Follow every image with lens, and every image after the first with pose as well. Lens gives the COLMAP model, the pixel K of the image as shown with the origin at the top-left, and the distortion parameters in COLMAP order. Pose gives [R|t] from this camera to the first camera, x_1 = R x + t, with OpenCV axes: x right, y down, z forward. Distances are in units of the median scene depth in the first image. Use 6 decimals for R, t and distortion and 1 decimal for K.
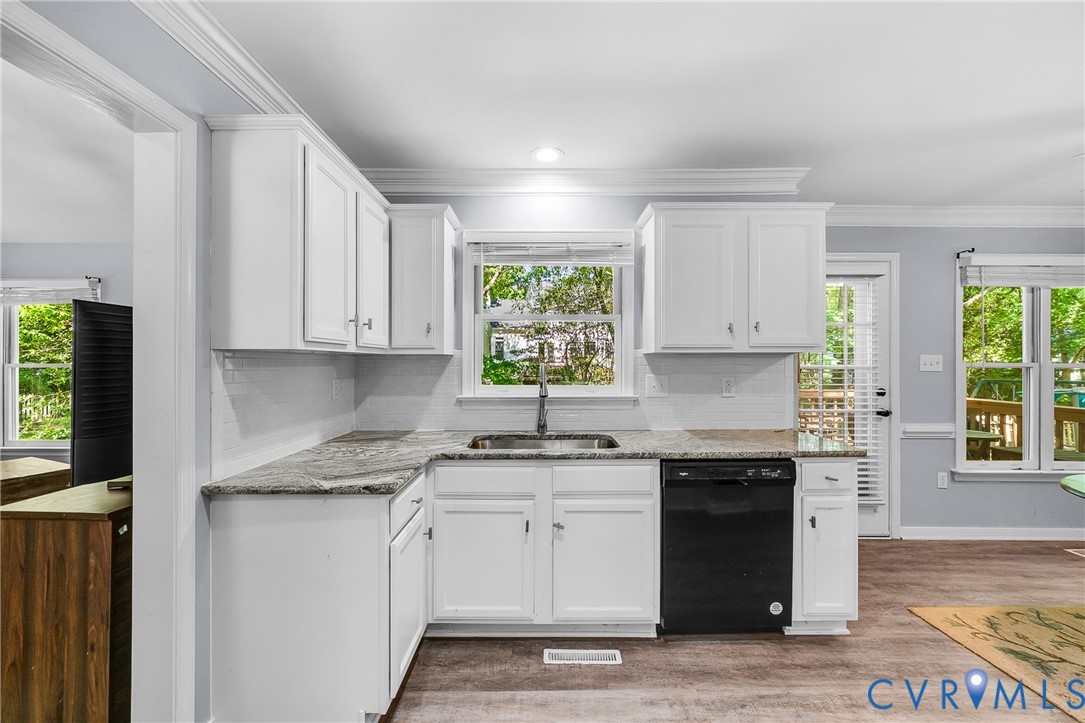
lens RADIAL K [[442.2, 0, 542.5], [0, 442.2, 361.5], [0, 0, 1]] dist [-0.000537, 0.000968]
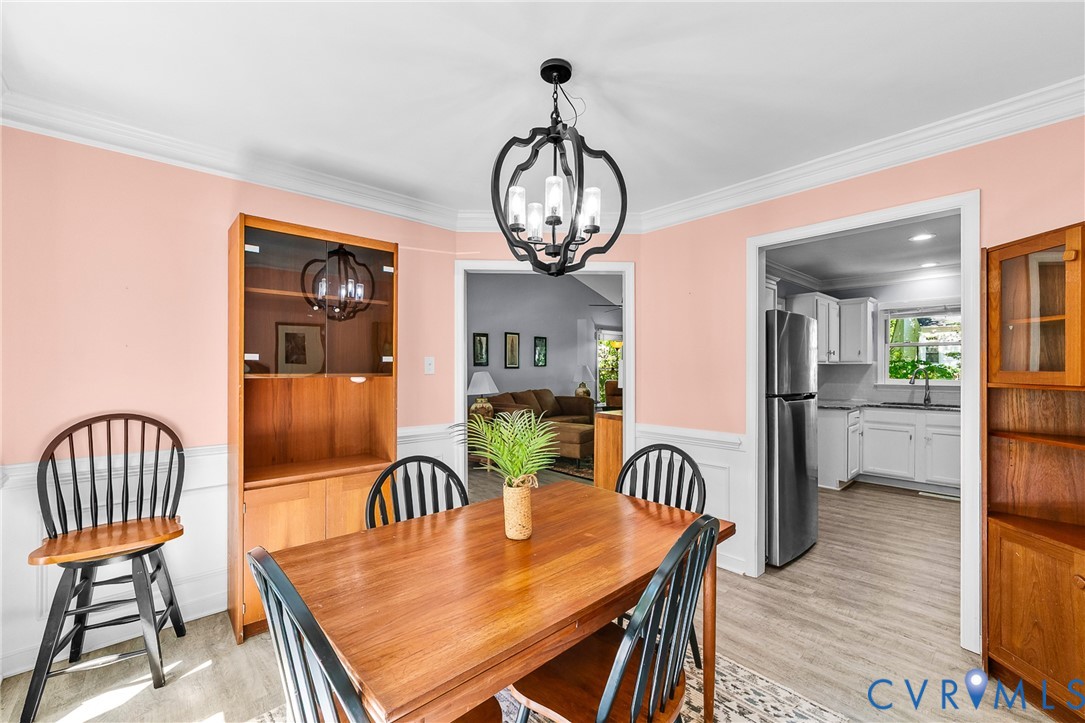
lens RADIAL K [[435.1, 0, 544.6], [0, 435.1, 371.6], [0, 0, 1]] dist [-0.001092, 0.000065]
pose [[0.672425, 0.004987, -0.740149, 0.169207], [0.004826, 0.999927, 0.011121, -0.005201], [0.740150, -0.011050, 0.672351, -0.927688]]
